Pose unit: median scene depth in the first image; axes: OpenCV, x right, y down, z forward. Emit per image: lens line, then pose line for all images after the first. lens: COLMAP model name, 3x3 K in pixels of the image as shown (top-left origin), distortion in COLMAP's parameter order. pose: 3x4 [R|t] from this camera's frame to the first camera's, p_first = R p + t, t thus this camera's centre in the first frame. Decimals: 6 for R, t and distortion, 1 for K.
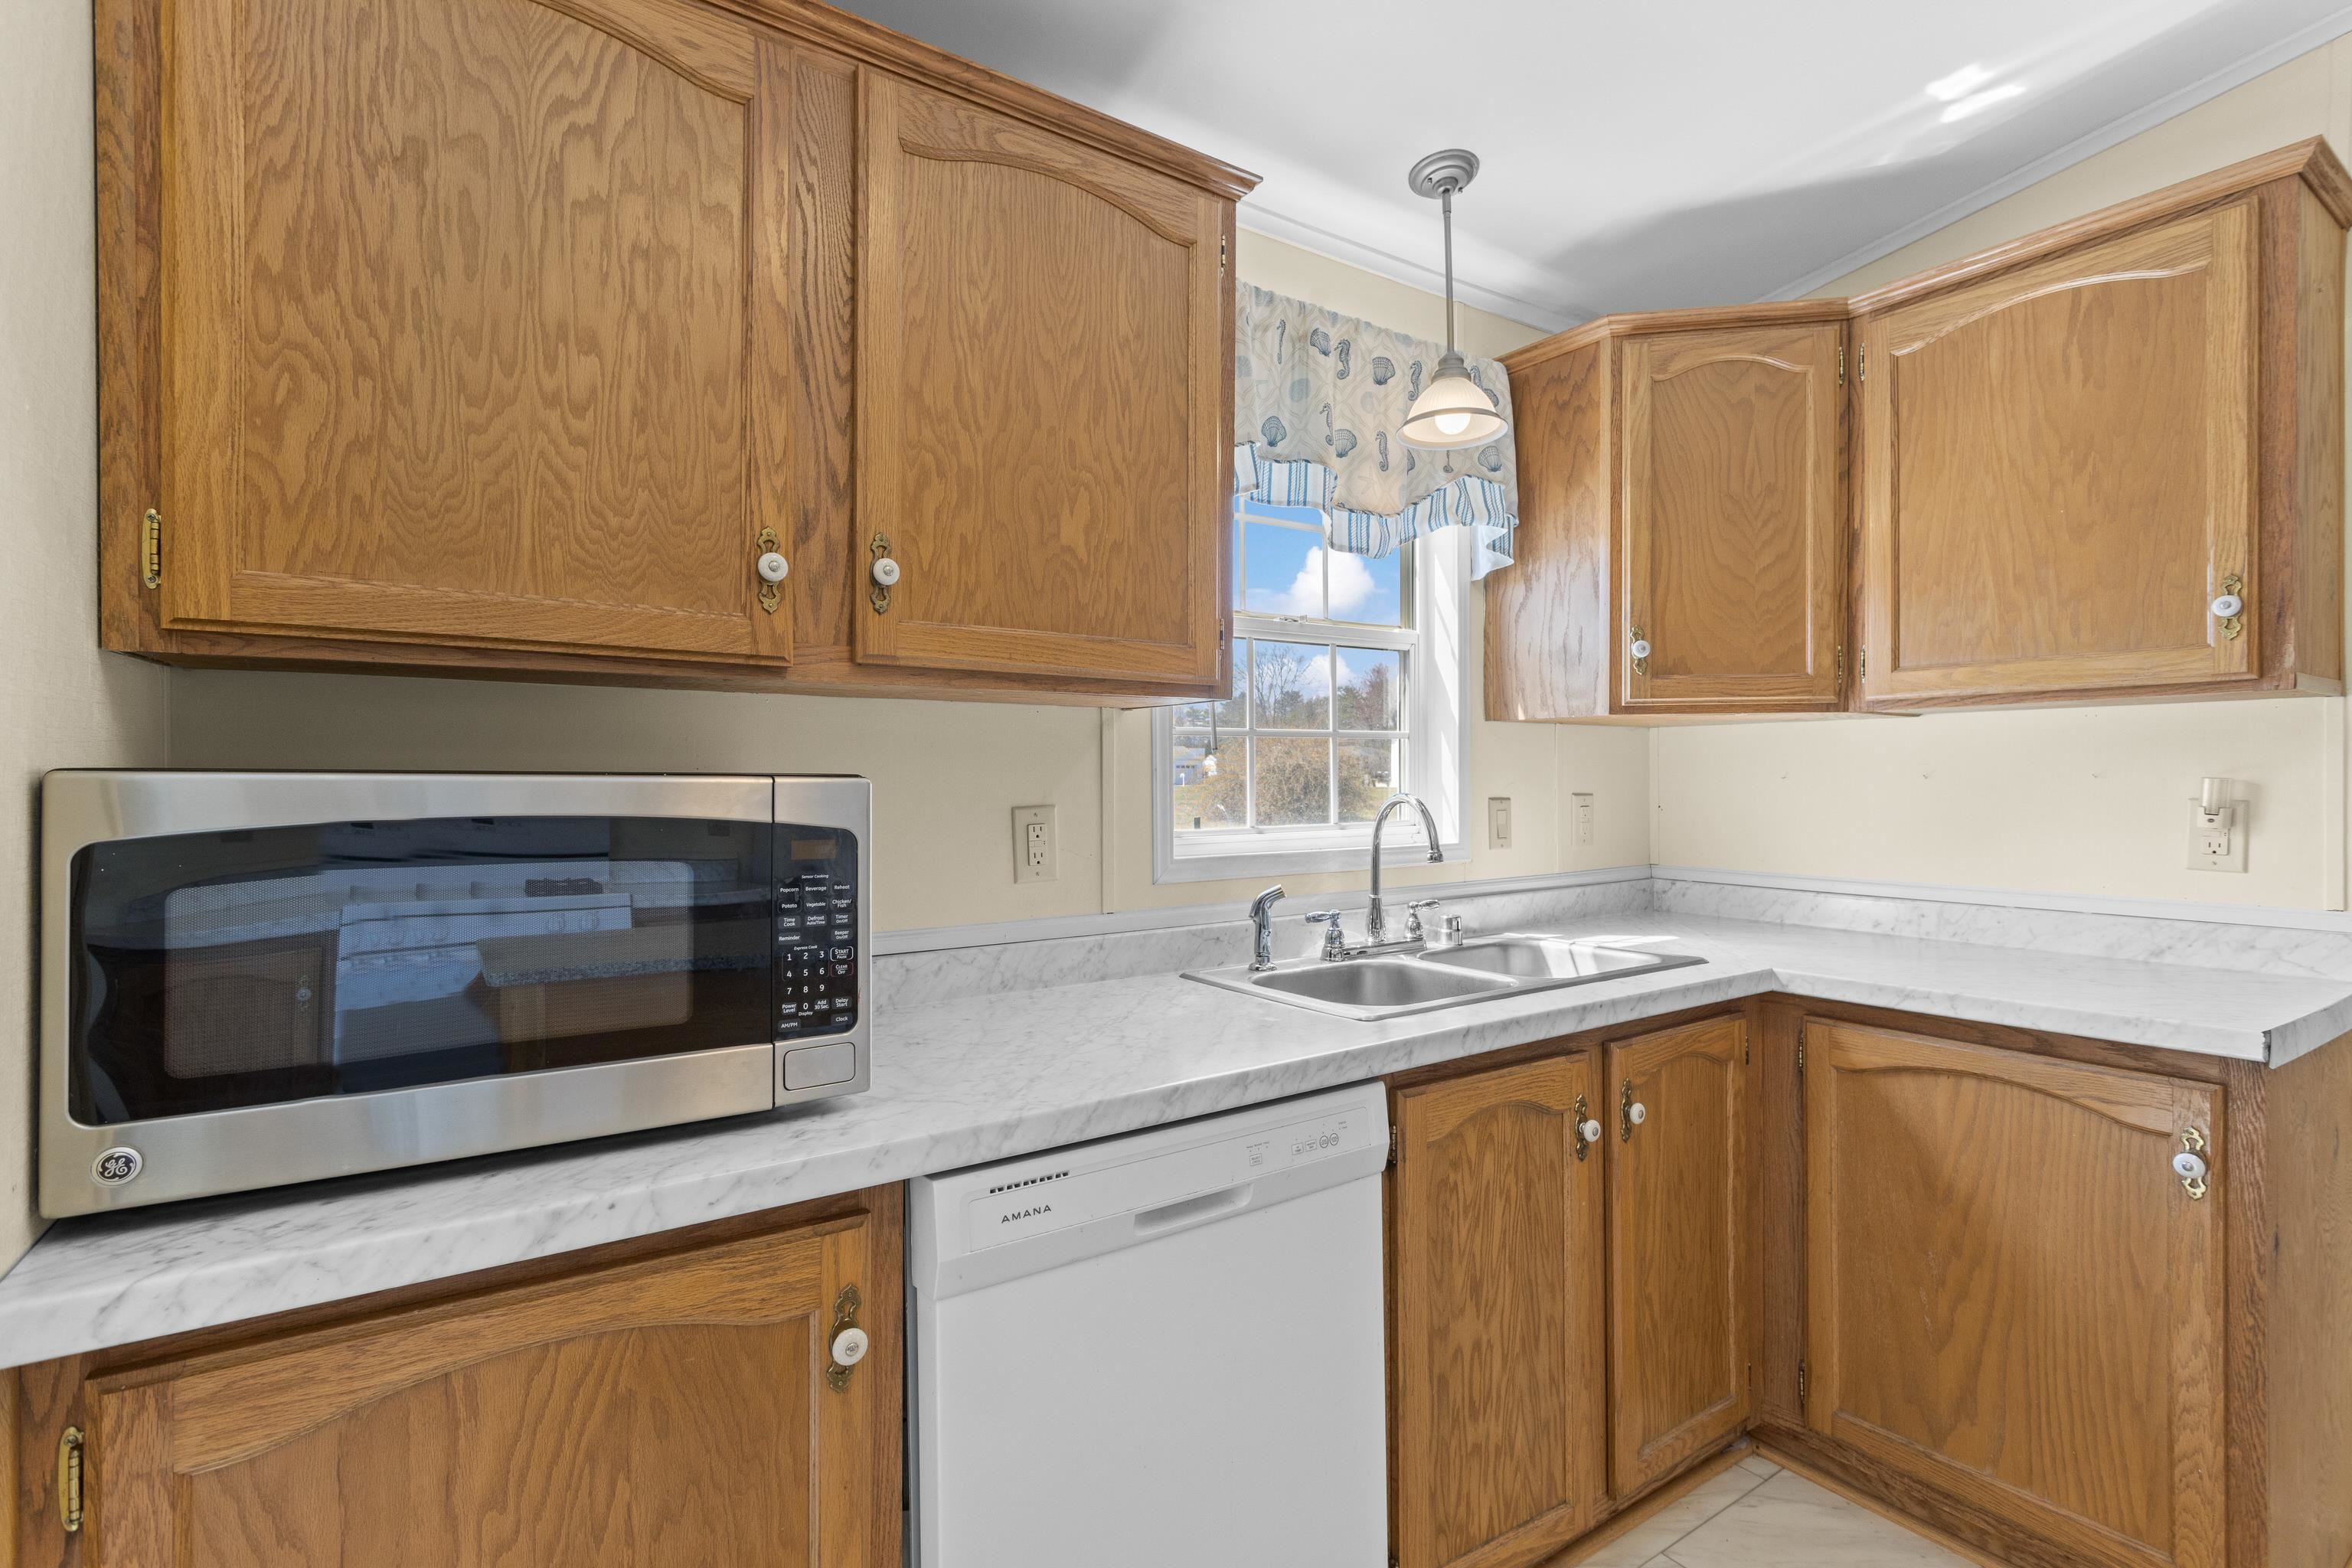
lens RADIAL K [[1111.4, 0, 1185.8], [0, 1111.4, 781.8], [0, 0, 1]] dist [0.000080, 0.000766]
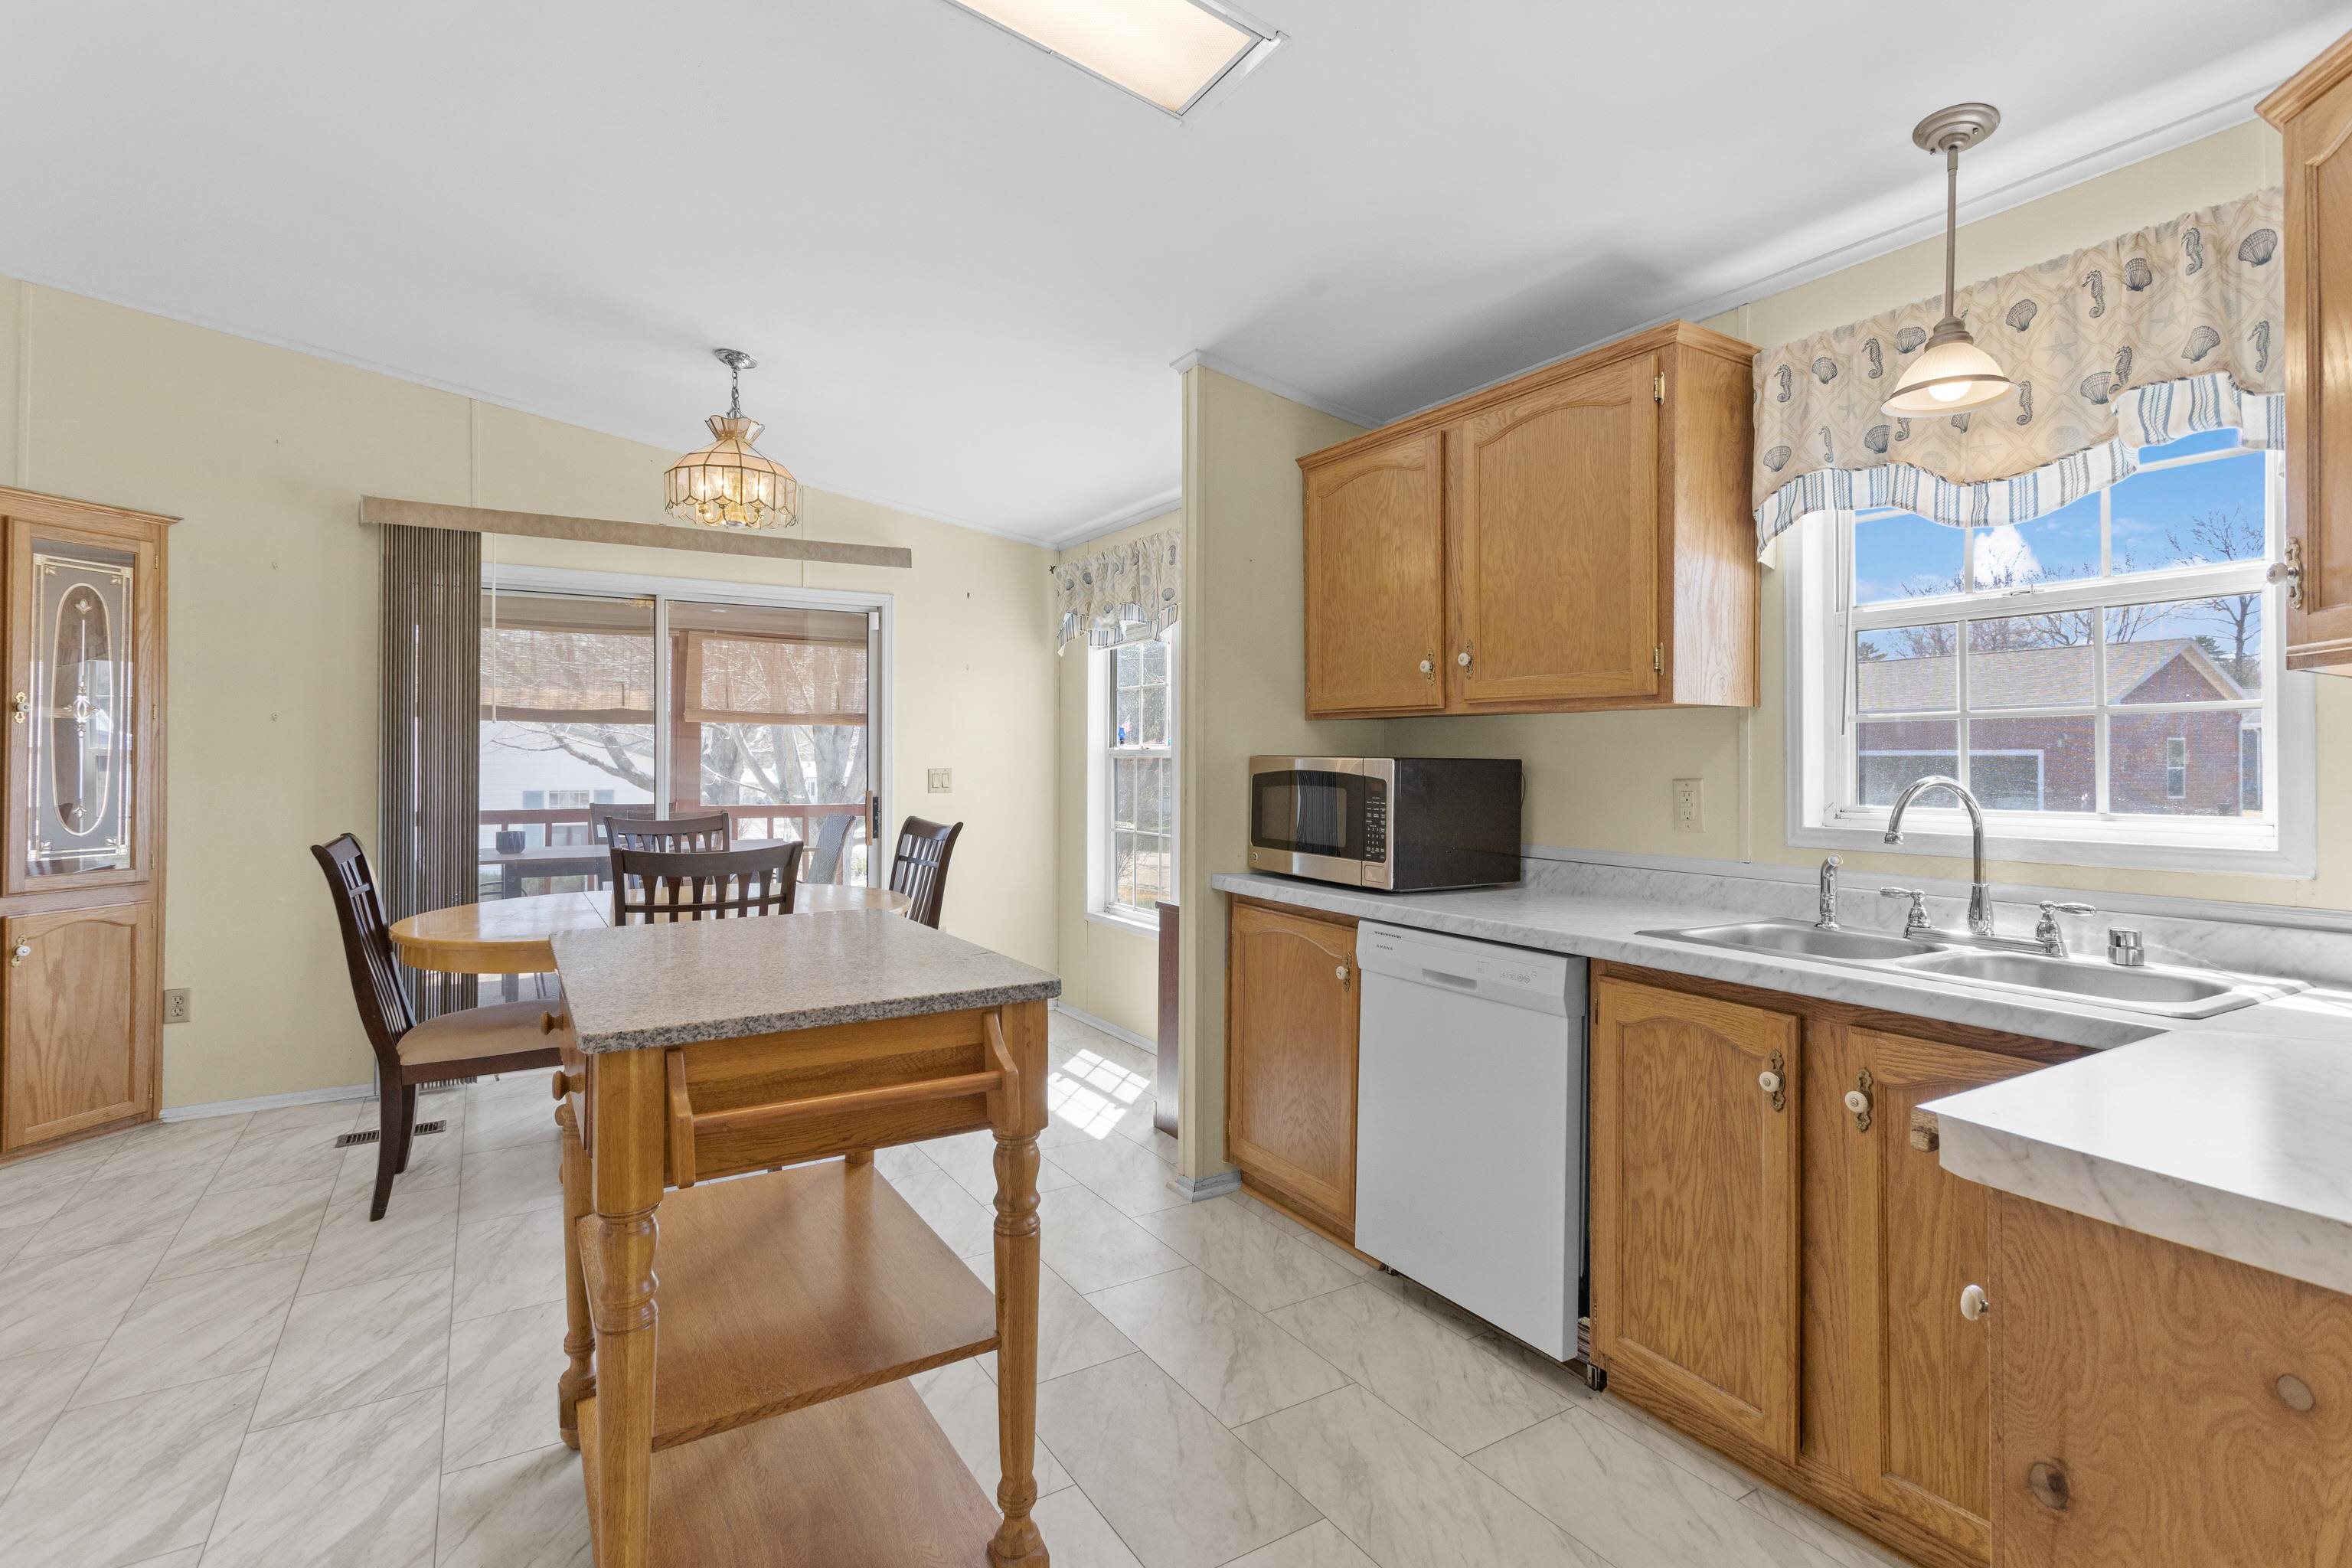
lens RADIAL K [[1118.4, 0, 1184.9], [0, 1118.4, 747.1], [0, 0, 1]] dist [0.001612, 0.000488]
pose [[-0.050731, -0.008940, -0.998672, 1.633357], [-0.006842, 0.999940, -0.008604, -0.002879], [0.998689, 0.006396, -0.050790, 0.520388]]
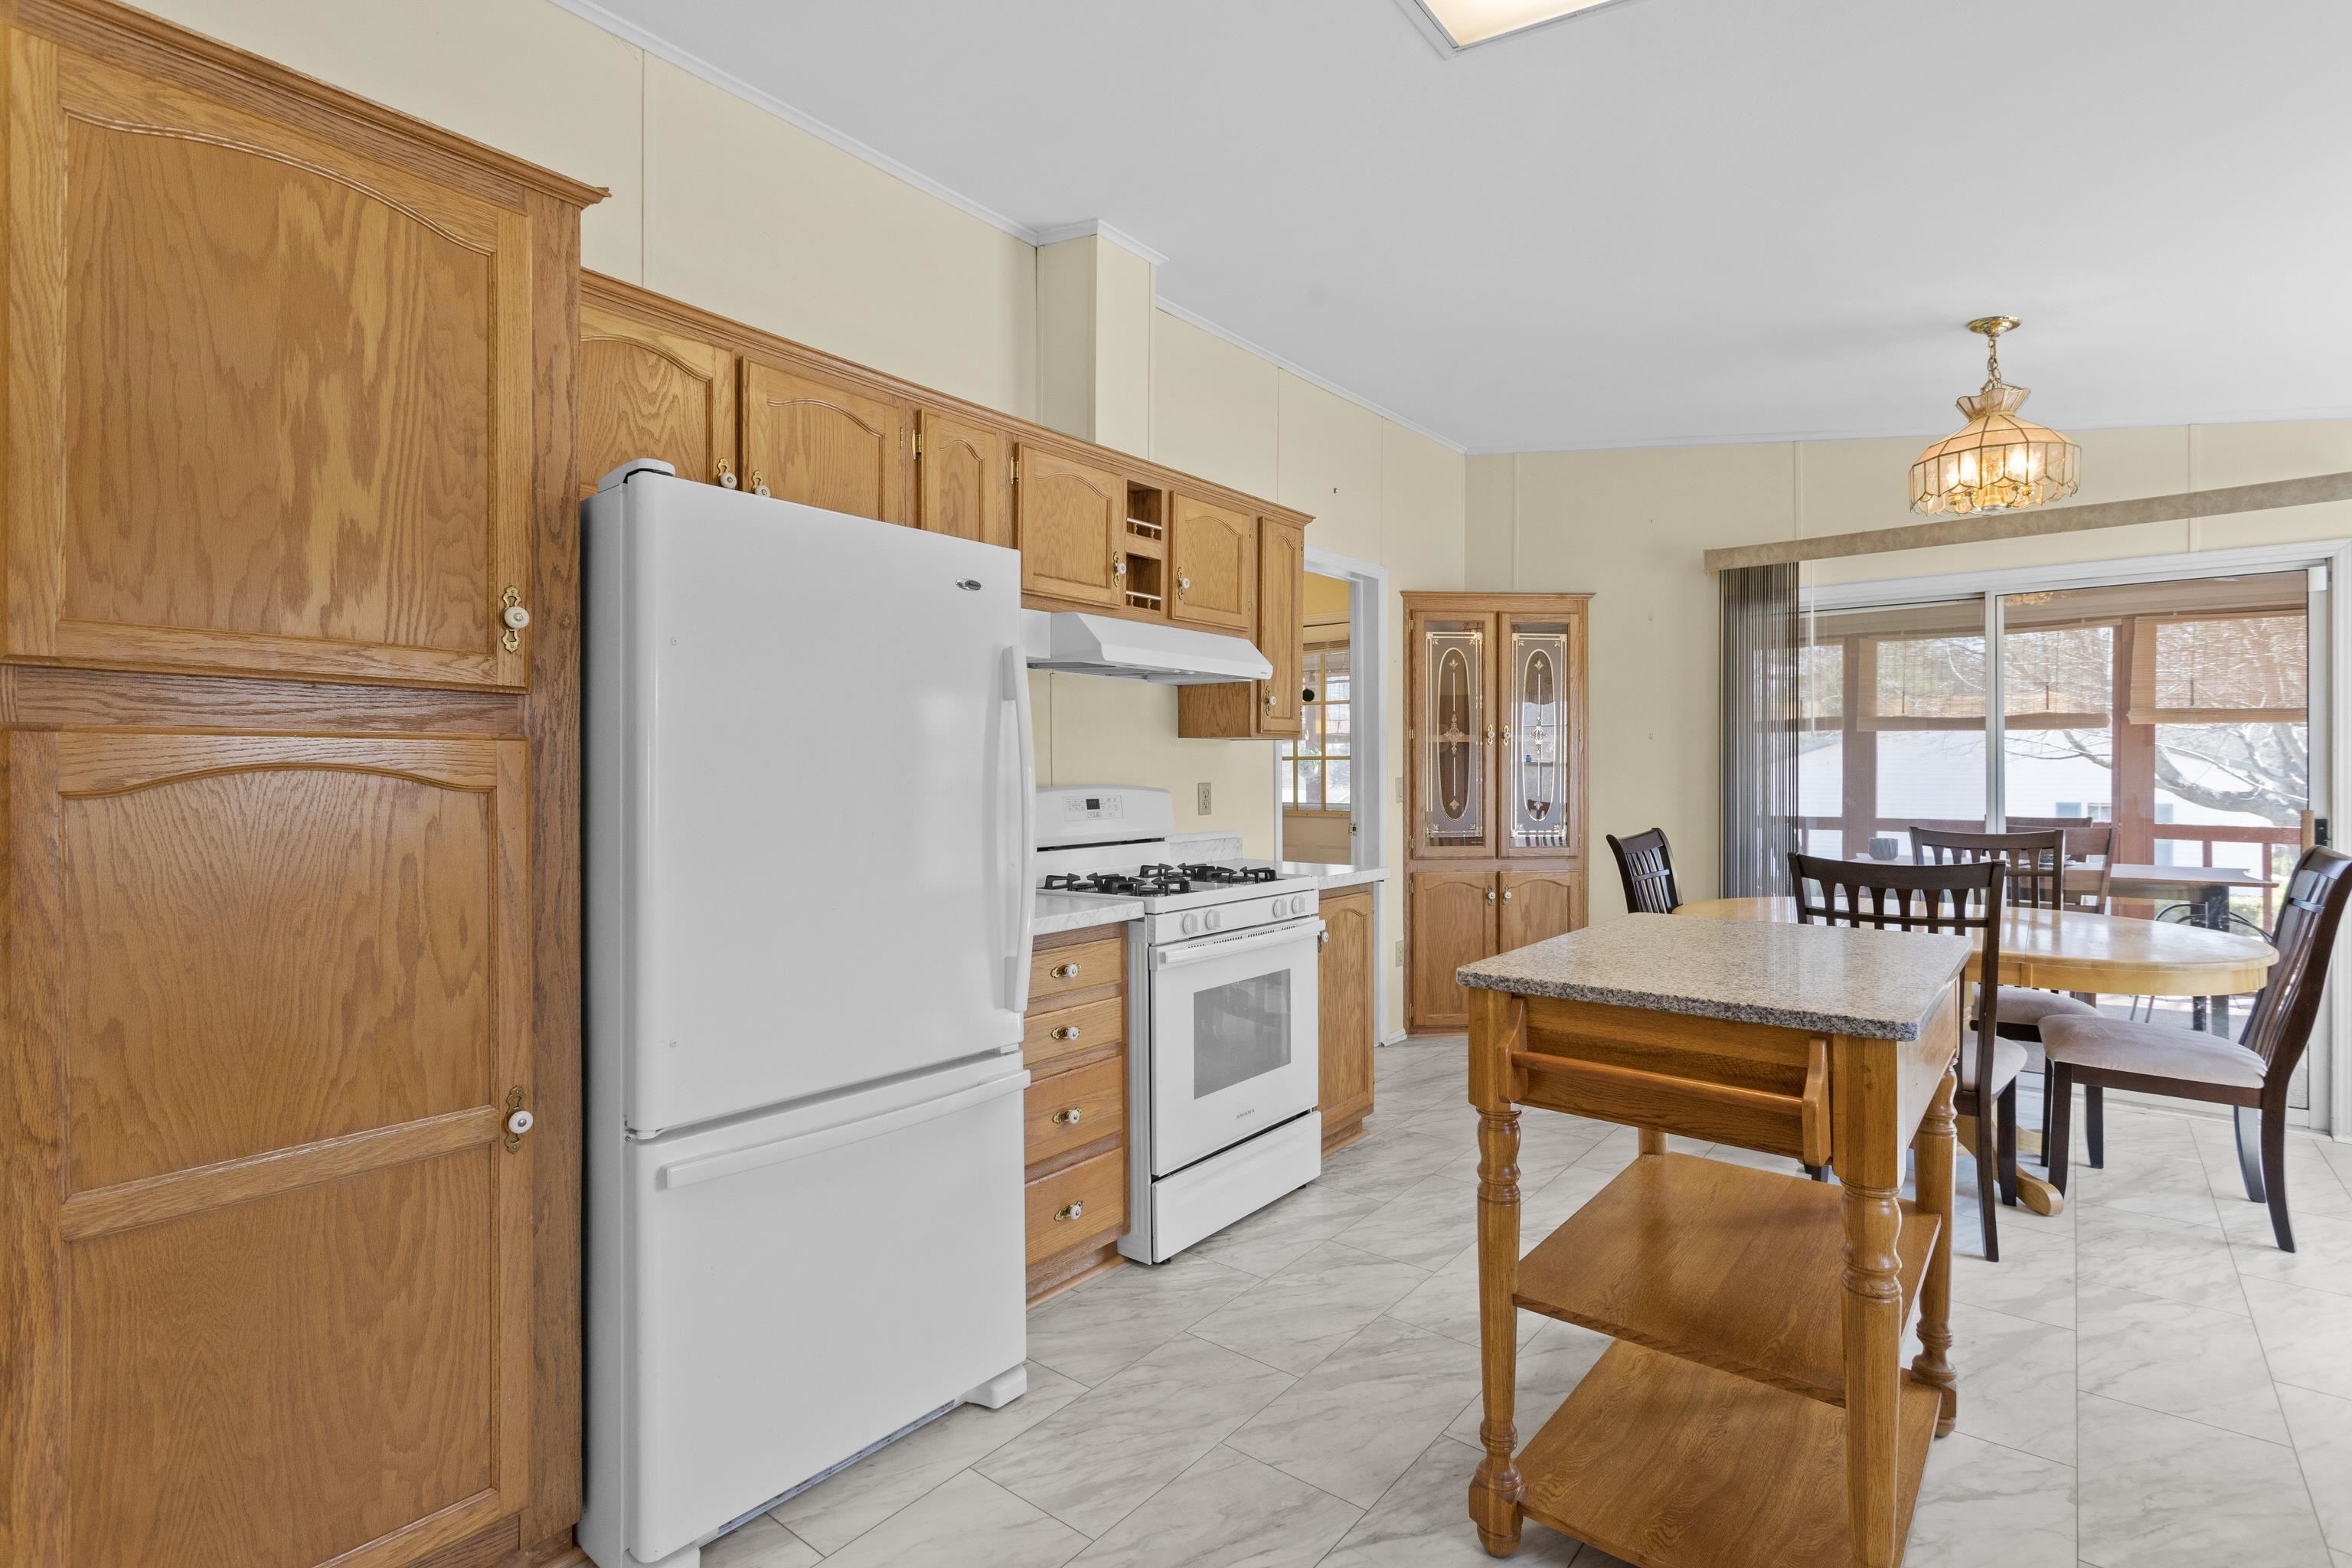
lens RADIAL K [[1109.7, 0, 1186.4], [0, 1109.7, 766.7], [0, 0, 1]] dist [-0.001729, 0.001361]
pose [[-0.959075, 0.003033, -0.283136, 1.404087], [0.001853, 0.999988, 0.004436, -0.006409], [0.283147, 0.003730, -0.959069, 1.057871]]
